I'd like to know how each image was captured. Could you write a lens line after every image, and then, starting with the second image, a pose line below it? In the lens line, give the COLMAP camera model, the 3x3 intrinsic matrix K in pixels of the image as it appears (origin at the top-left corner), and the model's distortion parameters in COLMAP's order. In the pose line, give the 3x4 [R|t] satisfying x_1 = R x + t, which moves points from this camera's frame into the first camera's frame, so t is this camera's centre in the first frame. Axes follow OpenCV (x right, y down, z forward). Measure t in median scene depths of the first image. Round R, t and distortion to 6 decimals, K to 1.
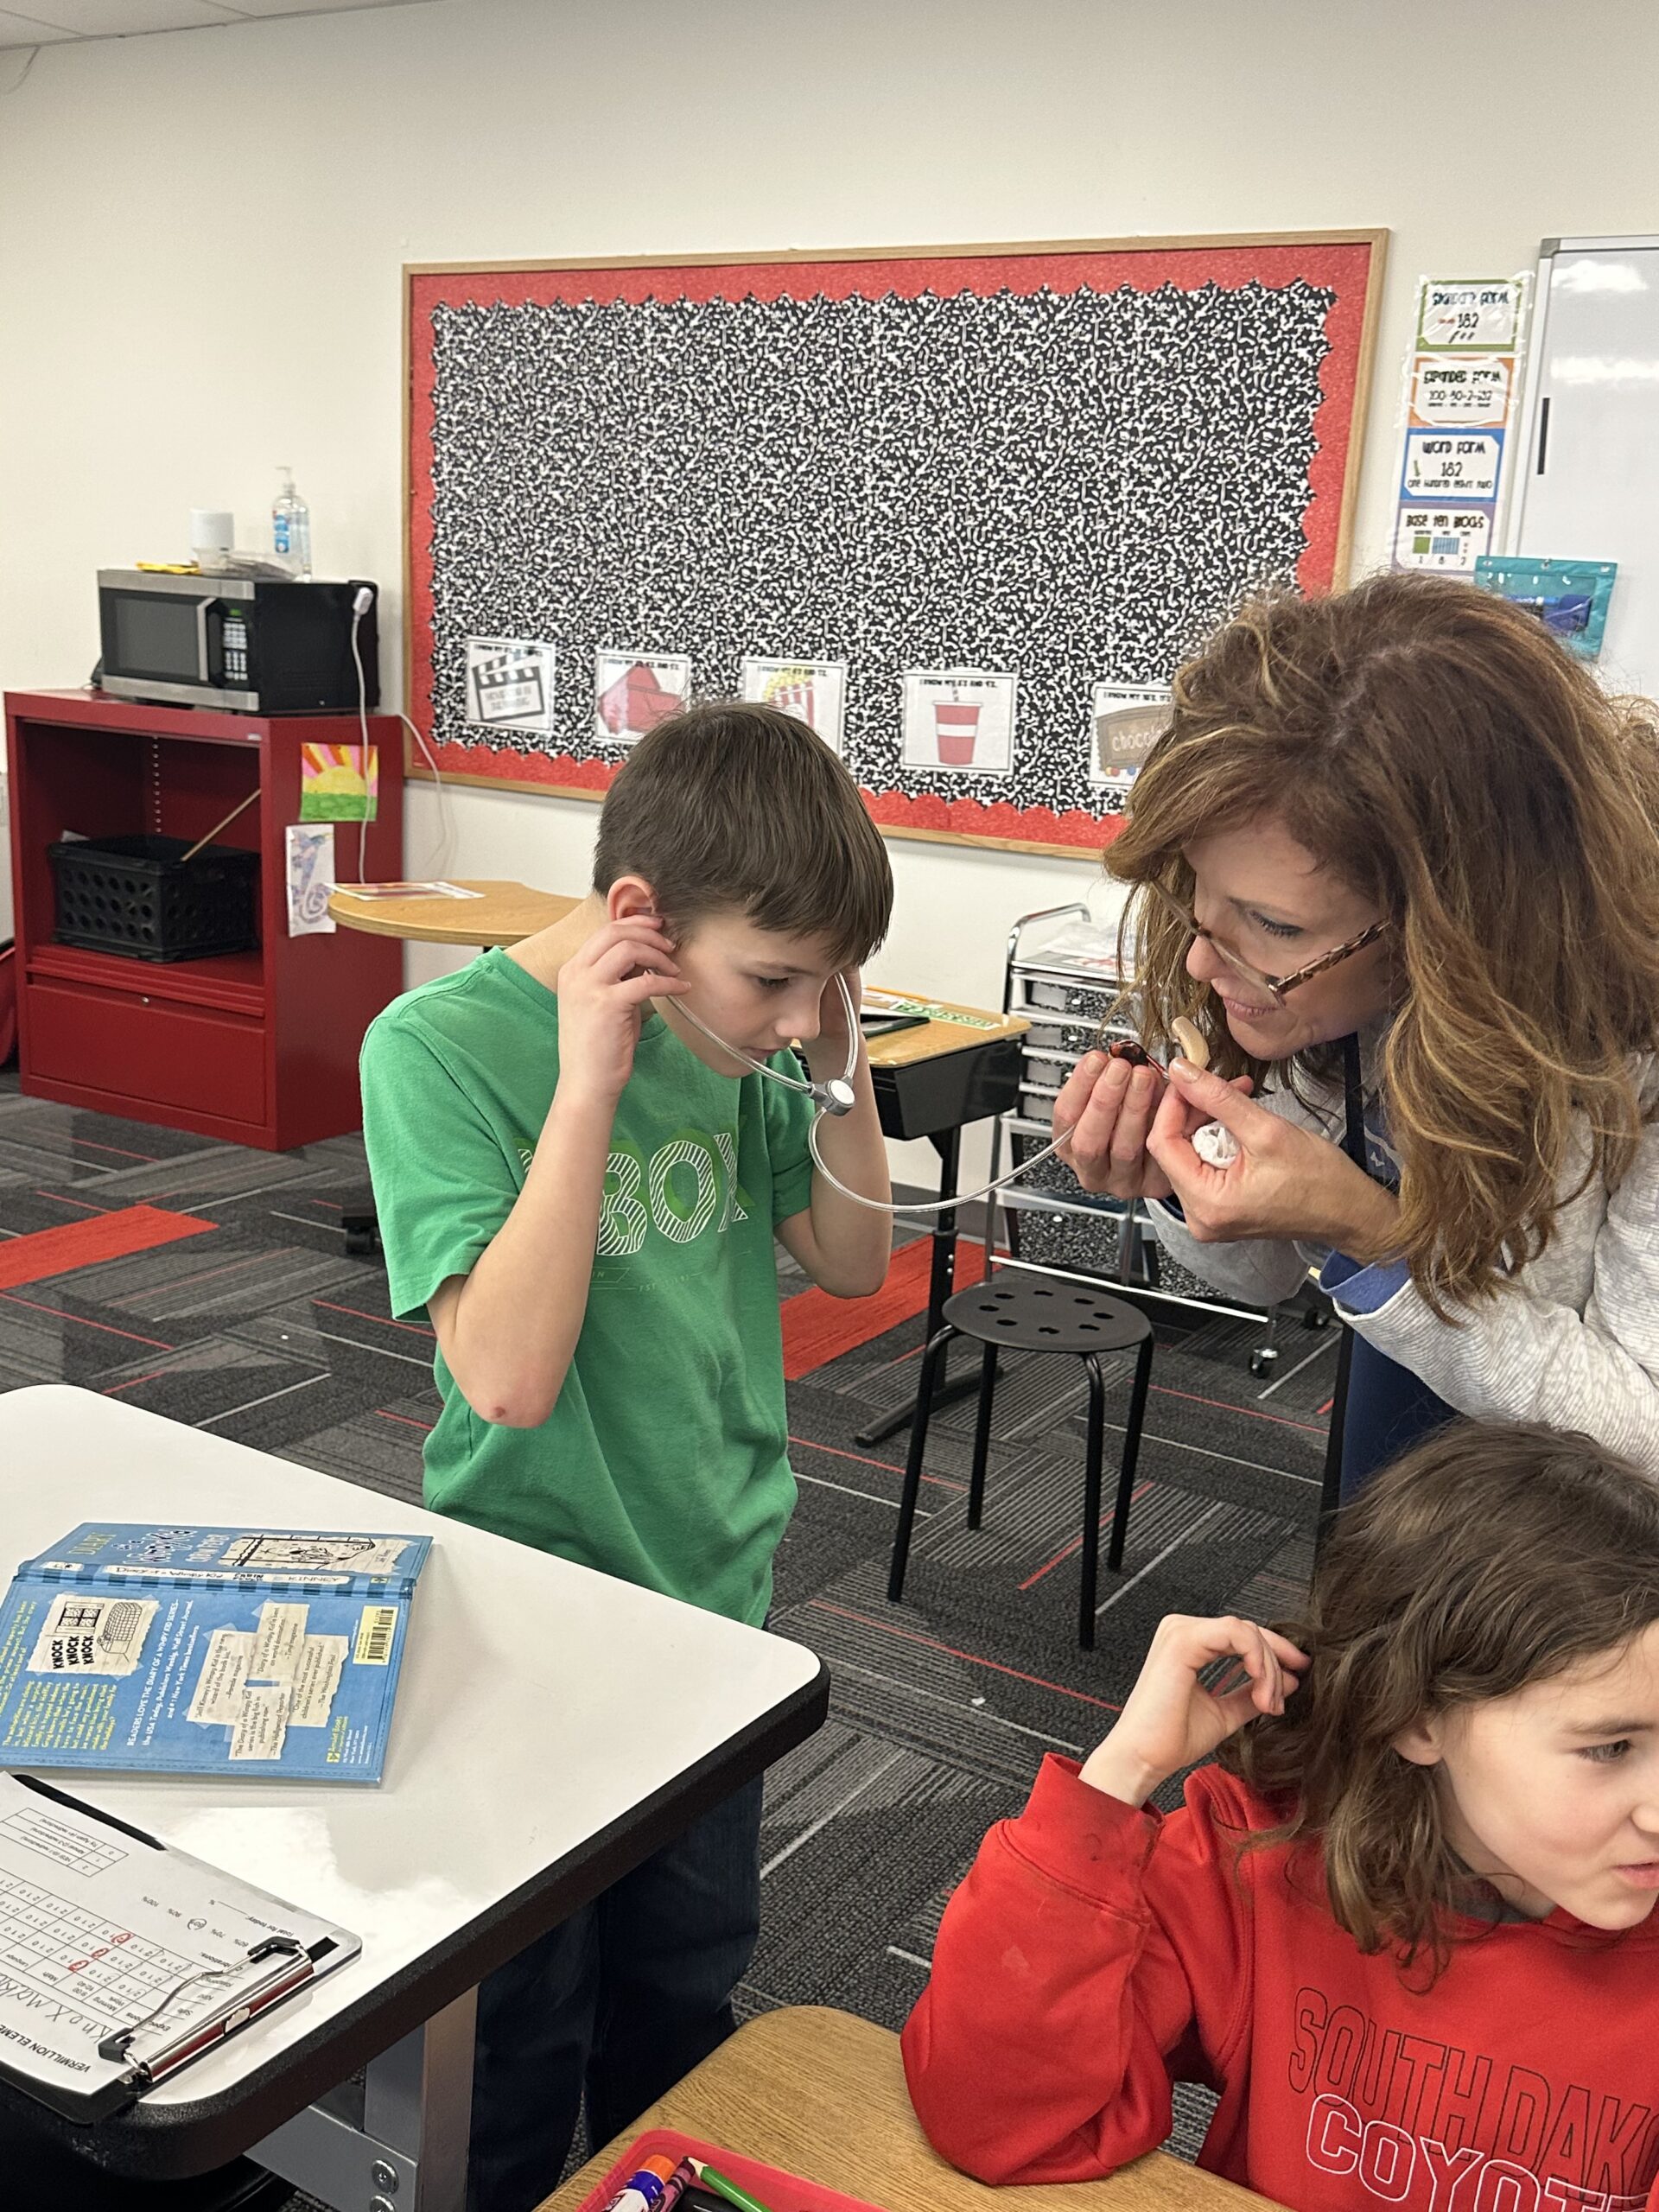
lens RADIAL K [[2114.1, 0, 829.5], [0, 2114.1, 1106.0], [0, 0, 1]] dist [0.233338, -0.517140]
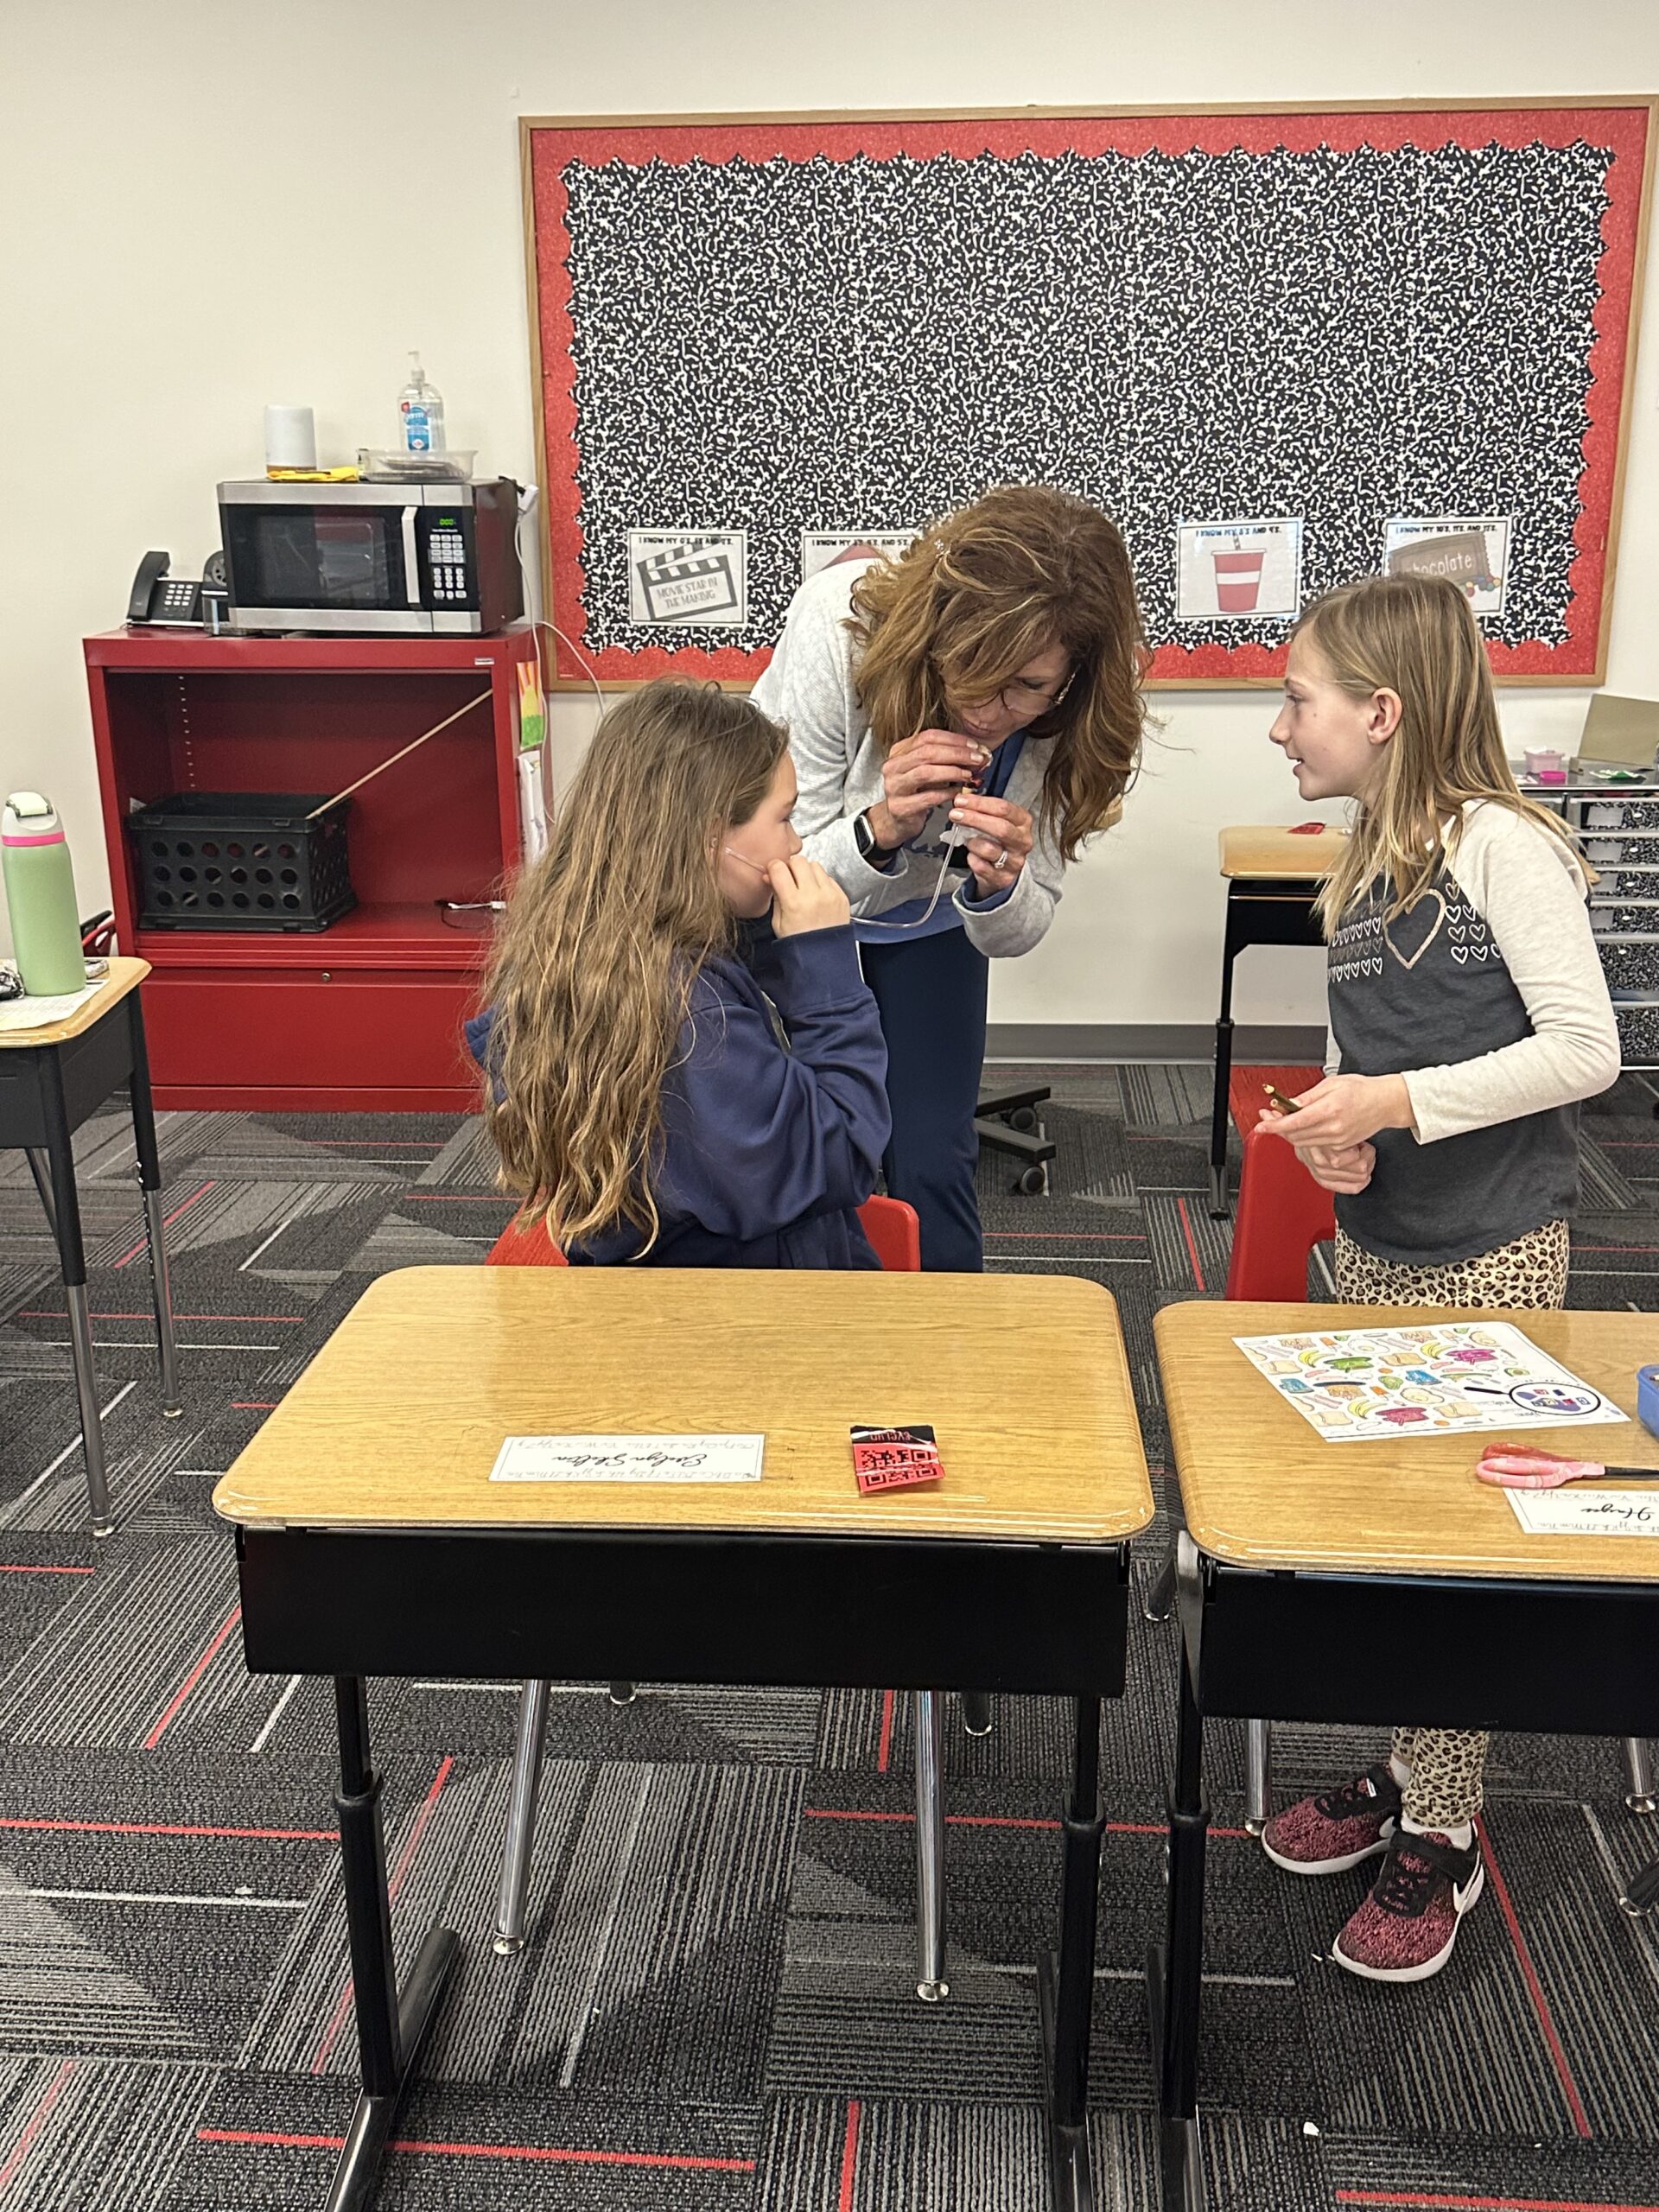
lens RADIAL K [[2114.1, 0, 829.5], [0, 2114.1, 1106.0], [0, 0, 1]] dist [0.233338, -0.517140]
pose [[0.886489, -0.188429, 0.422648, -0.555867], [0.160150, 0.981827, 0.101819, -0.057116], [-0.434153, -0.022574, 0.900556, 0.125218]]
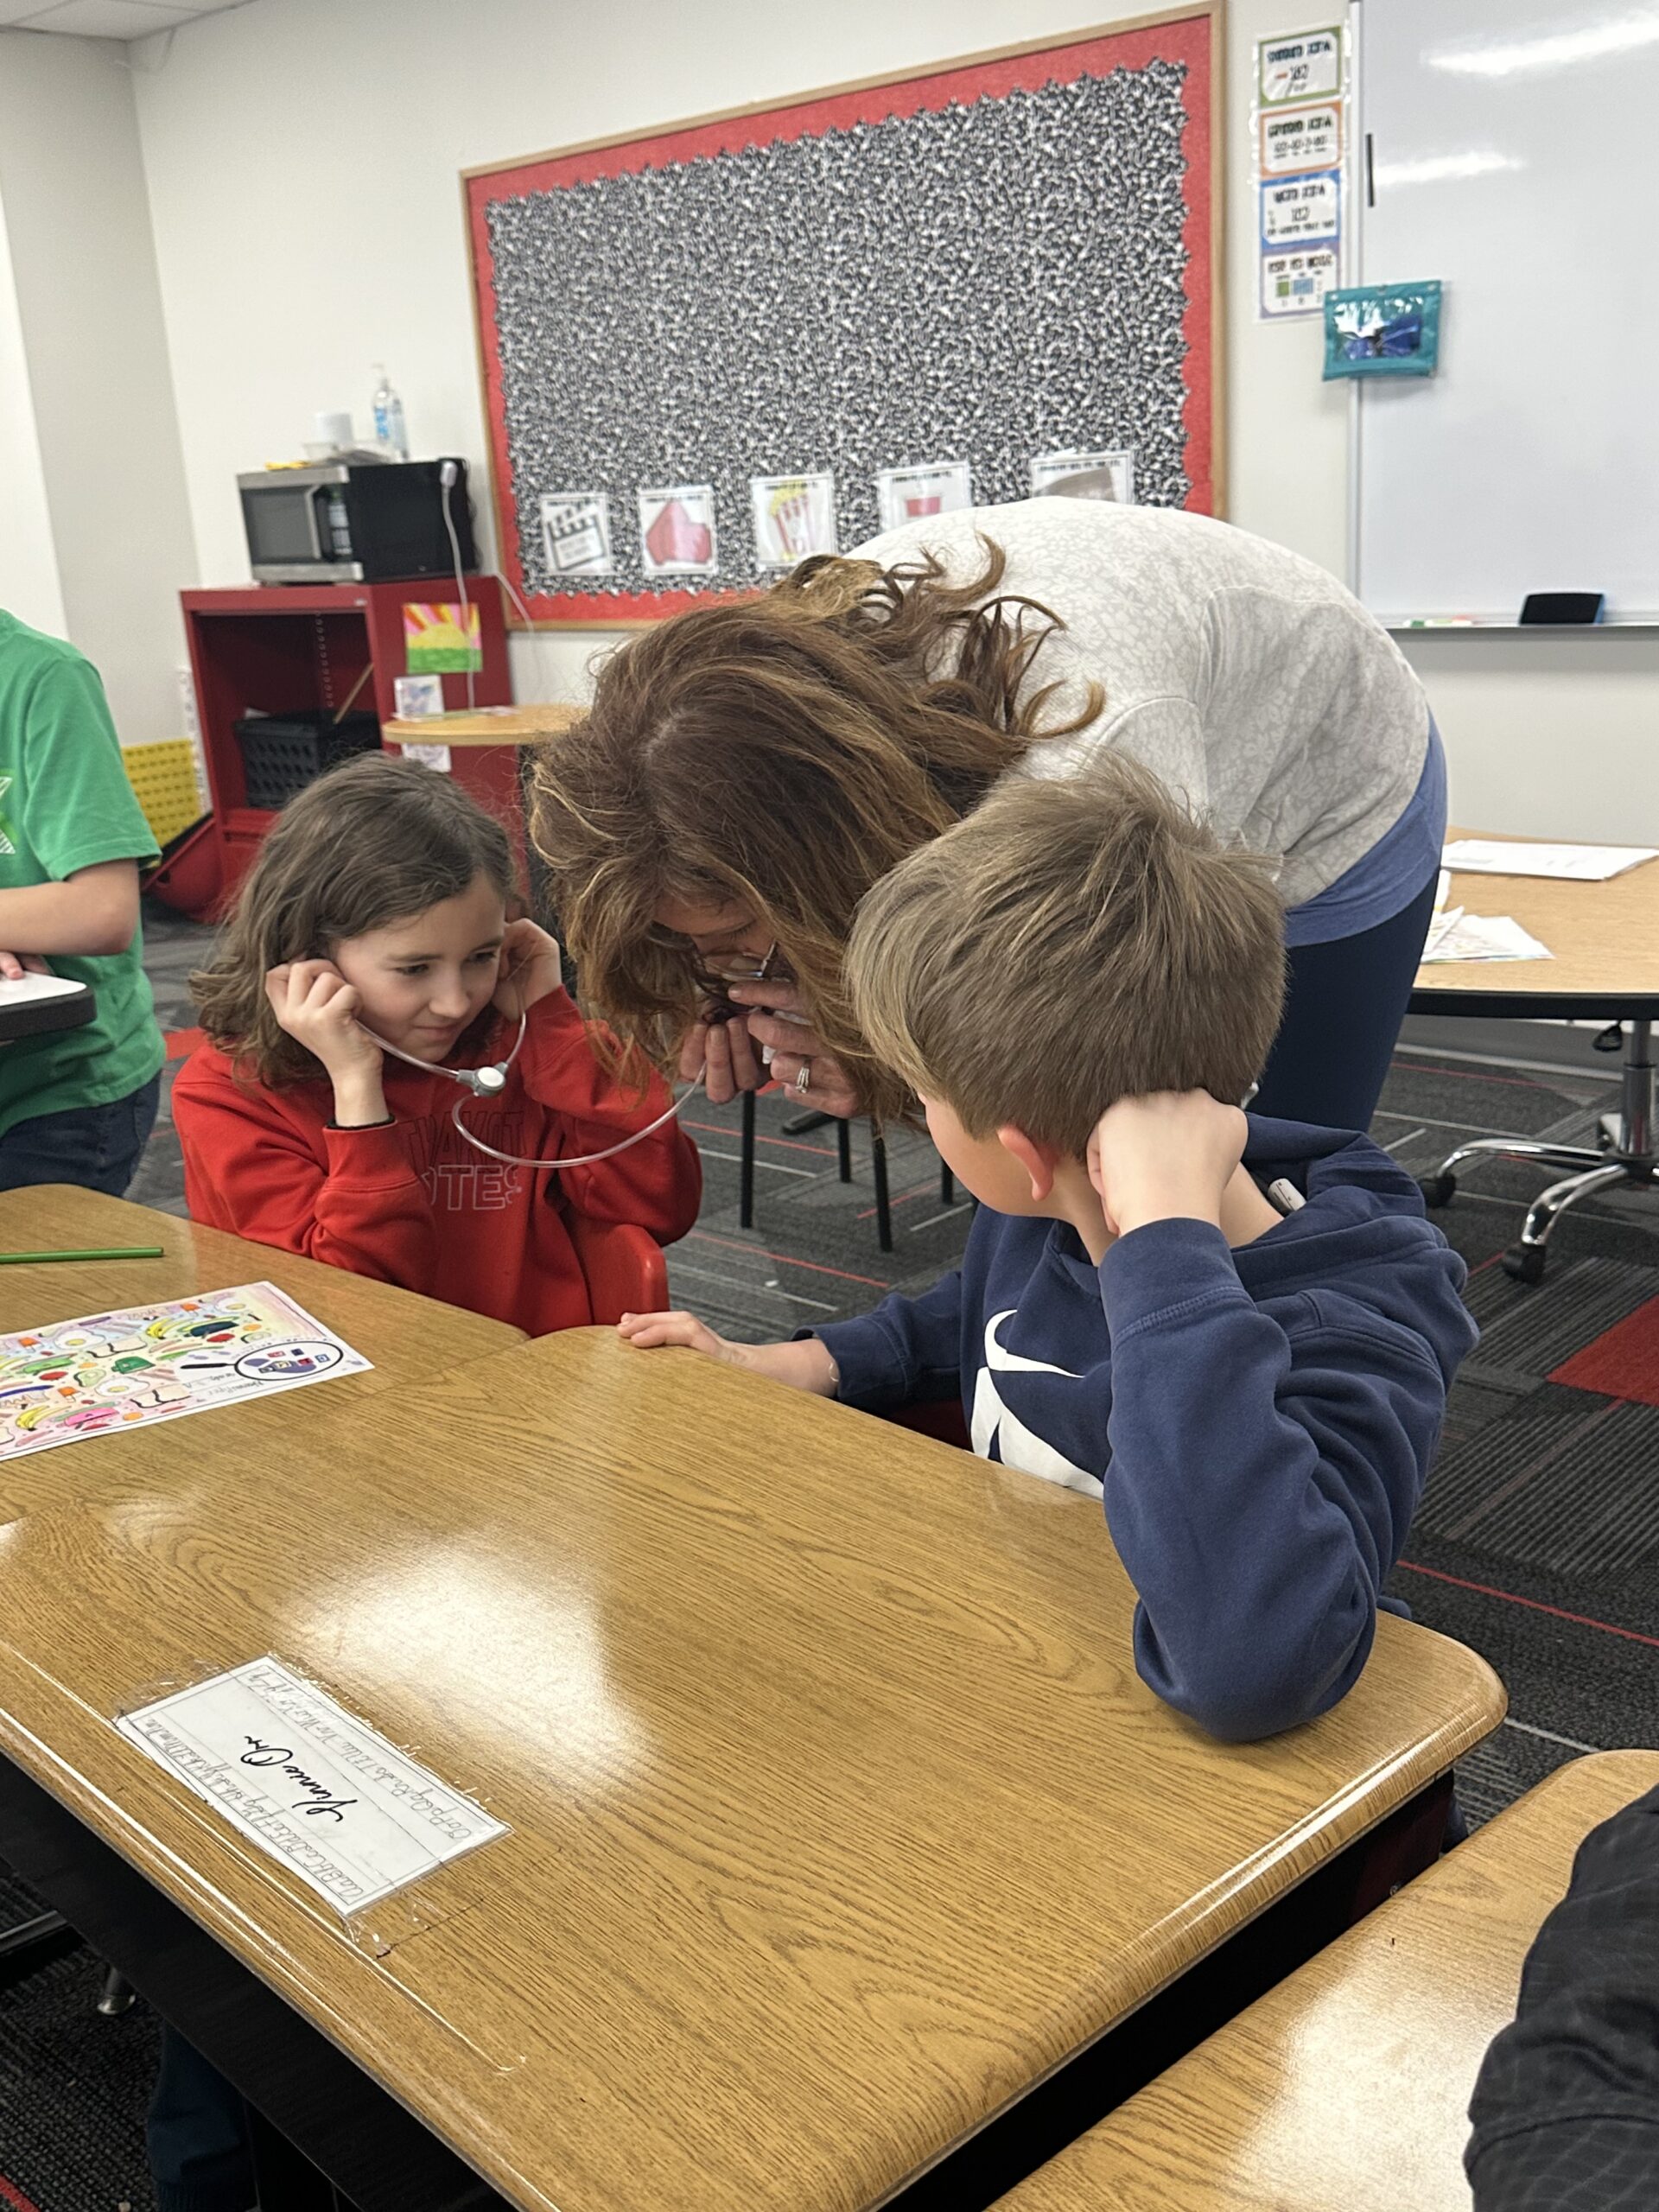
lens RADIAL K [[2114.1, 0, 829.5], [0, 2114.1, 1106.0], [0, 0, 1]] dist [0.233338, -0.517140]
pose [[0.977951, -0.057380, -0.200797, 0.198341], [0.065183, 0.997345, 0.032460, 0.078481], [0.198402, -0.044832, 0.979095, -0.098890]]
